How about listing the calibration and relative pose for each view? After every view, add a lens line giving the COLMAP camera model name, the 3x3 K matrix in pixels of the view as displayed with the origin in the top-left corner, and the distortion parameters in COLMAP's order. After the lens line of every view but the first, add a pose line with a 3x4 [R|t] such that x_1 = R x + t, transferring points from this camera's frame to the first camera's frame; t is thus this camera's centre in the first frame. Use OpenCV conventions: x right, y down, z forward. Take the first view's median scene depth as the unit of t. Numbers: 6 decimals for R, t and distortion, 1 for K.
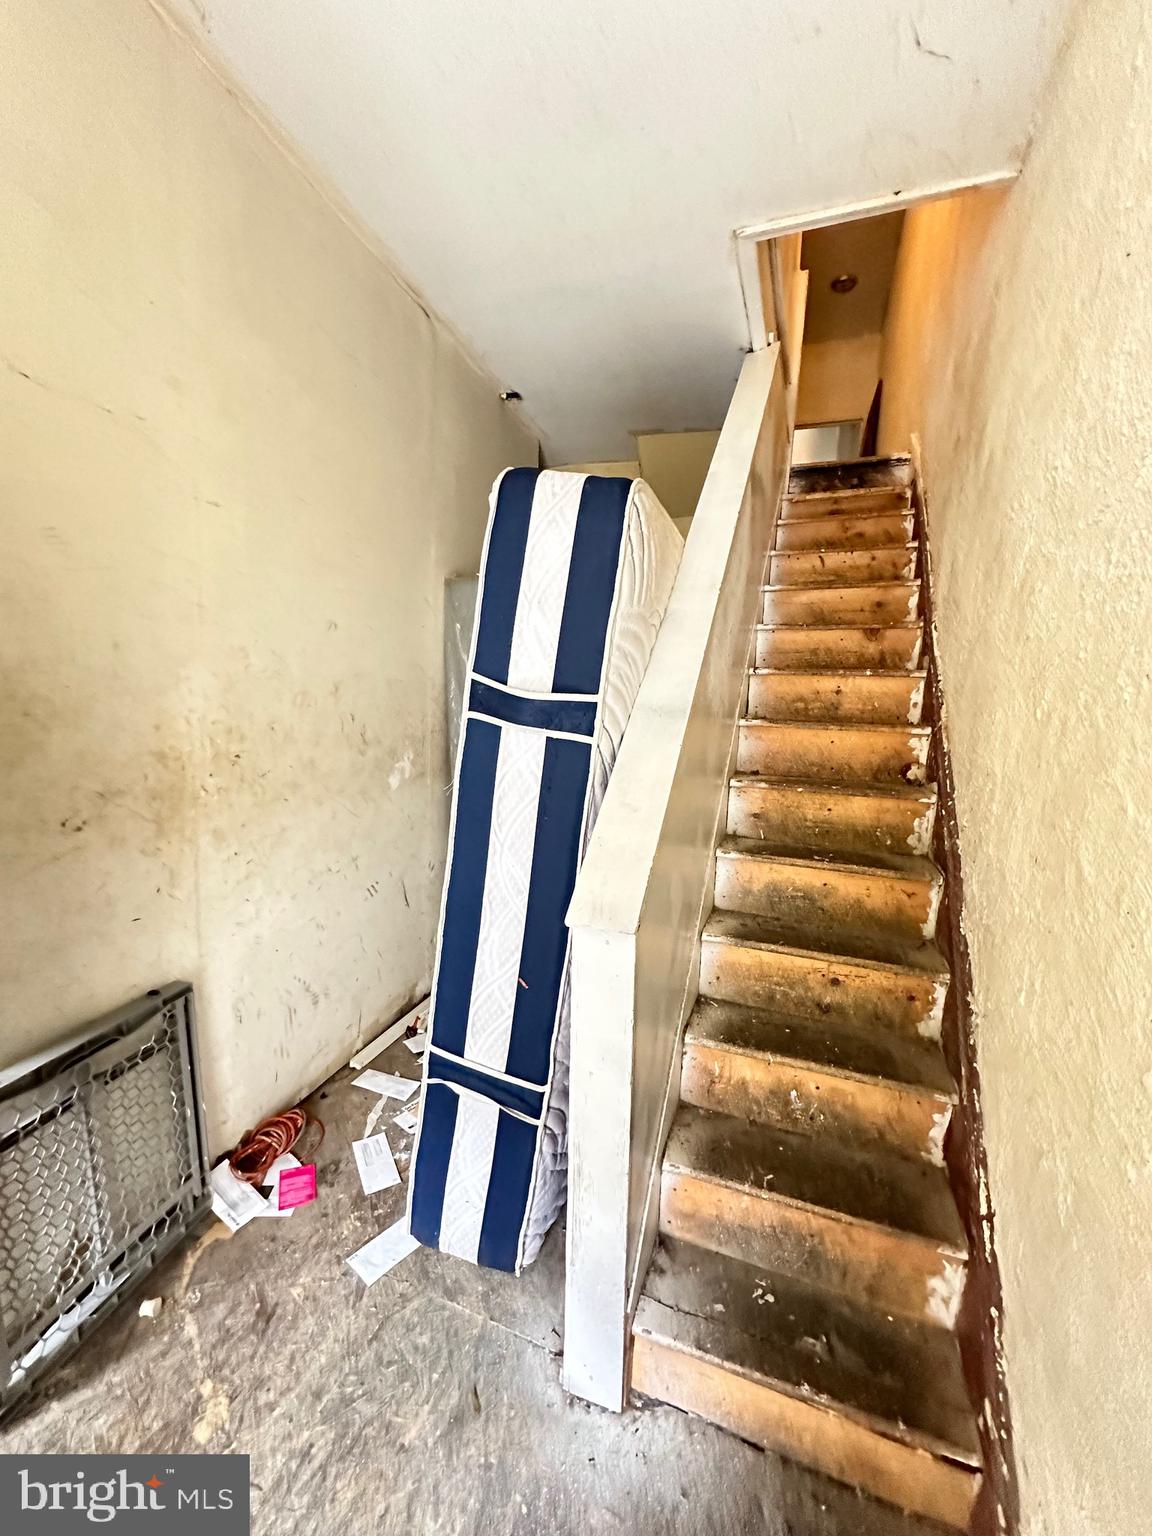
lens RADIAL K [[613.1, 0, 580.5], [0, 613.1, 765.5], [0, 0, 1]] dist [-0.011924, 0.000633]
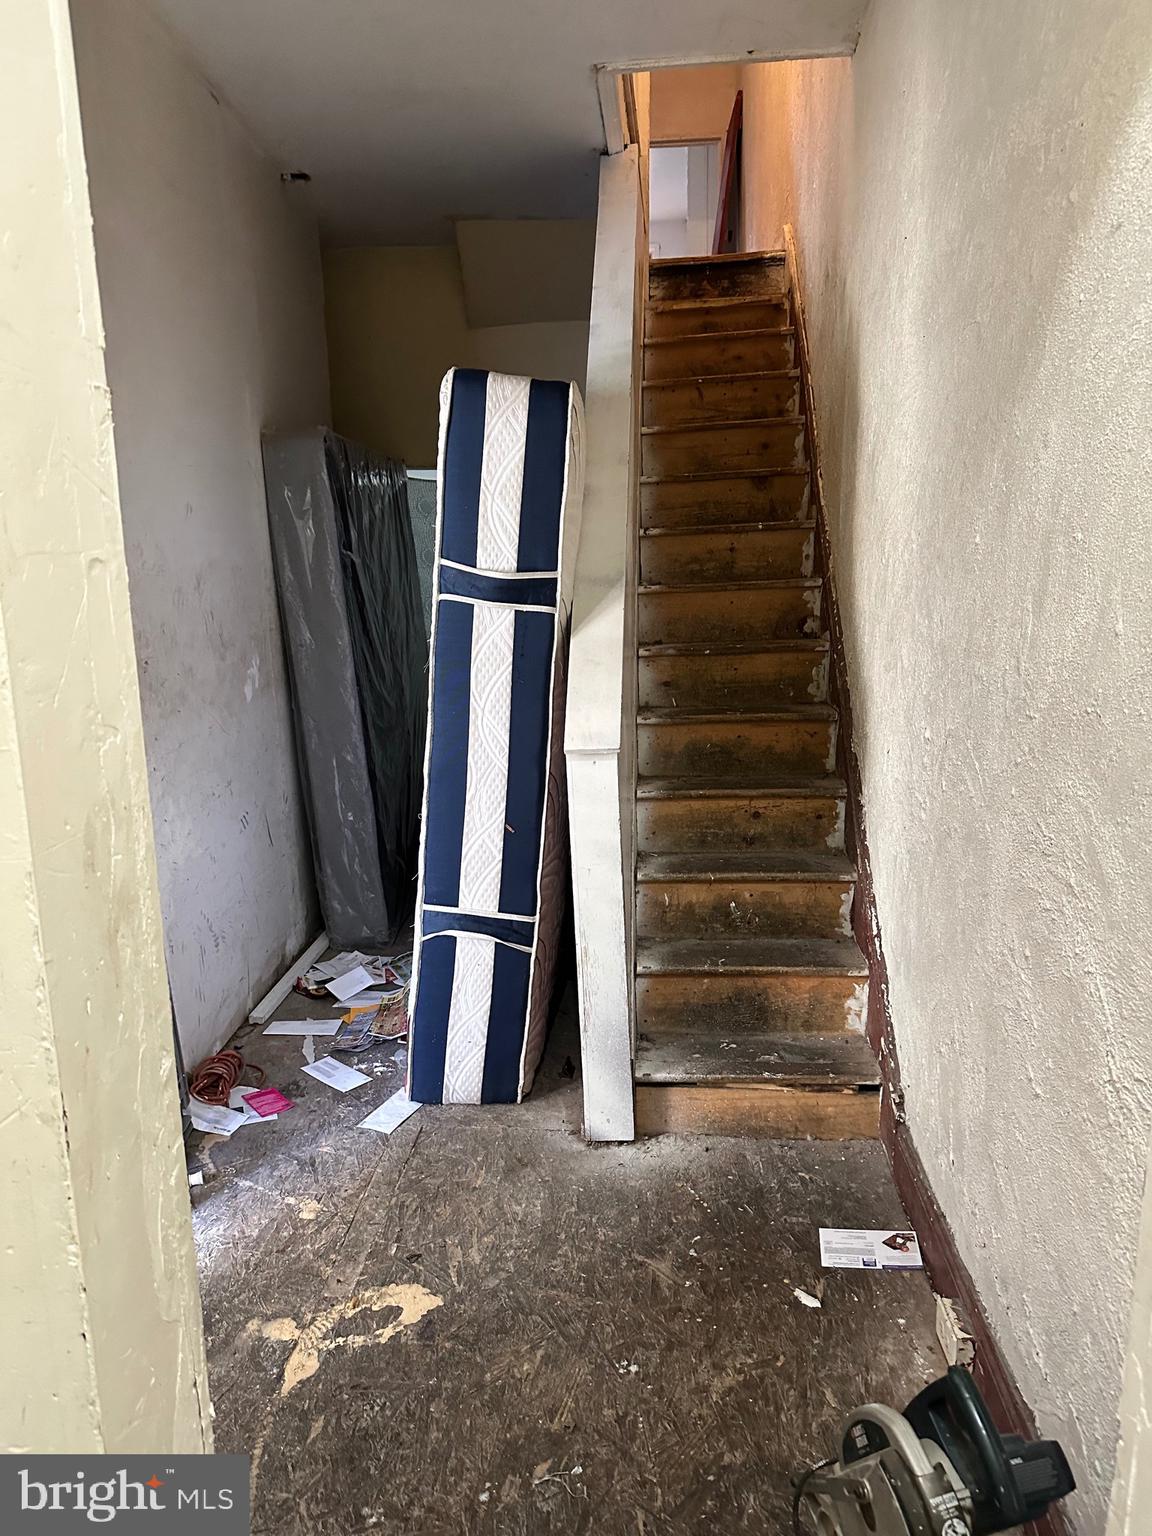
lens RADIAL K [[1075.2, 0, 577.9], [0, 1075.2, 779.0], [0, 0, 1]] dist [0.046709, -0.019641]
pose [[0.959493, -0.120490, 0.254666, -0.380191], [0.098523, 0.990360, 0.097366, 0.063466], [-0.263943, -0.068332, 0.962115, -0.782403]]
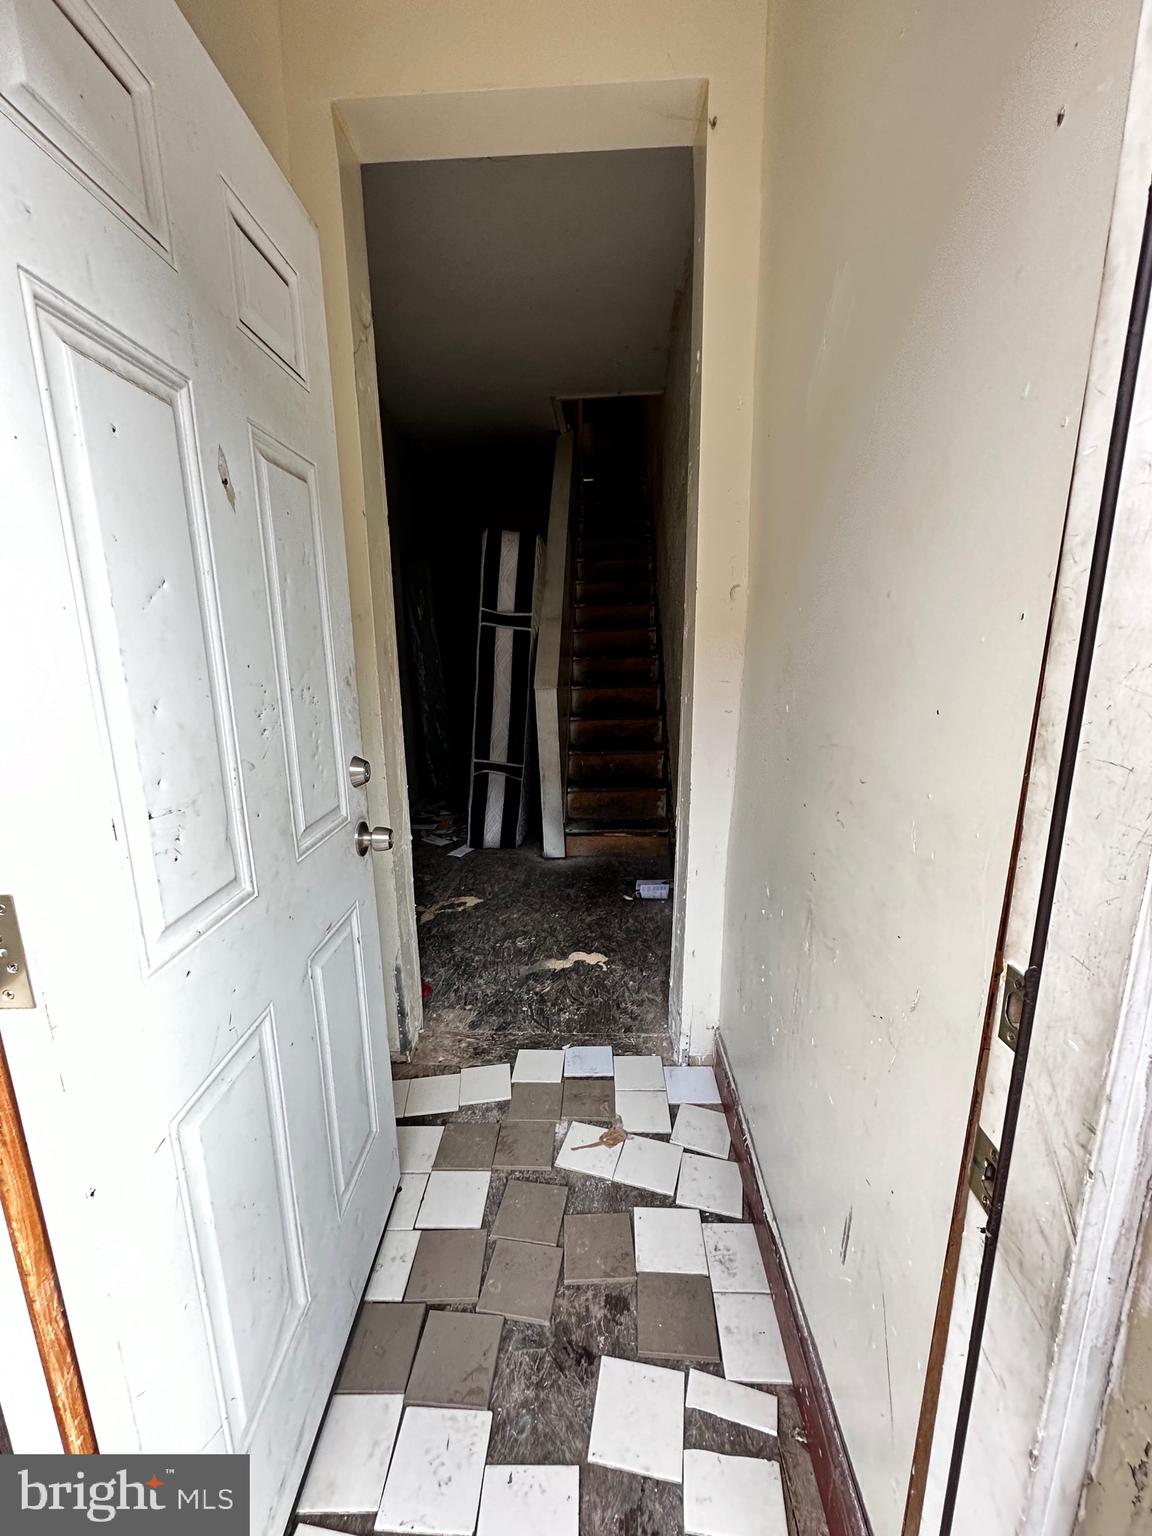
lens RADIAL K [[613.1, 0, 573.6], [0, 613.1, 774.3], [0, 0, 1]] dist [-0.011924, 0.000633]
pose [[0.954997, -0.121901, 0.270410, -0.470209], [0.096430, 0.989721, 0.105609, 0.251827], [-0.280504, -0.074780, 0.956935, -1.331975]]
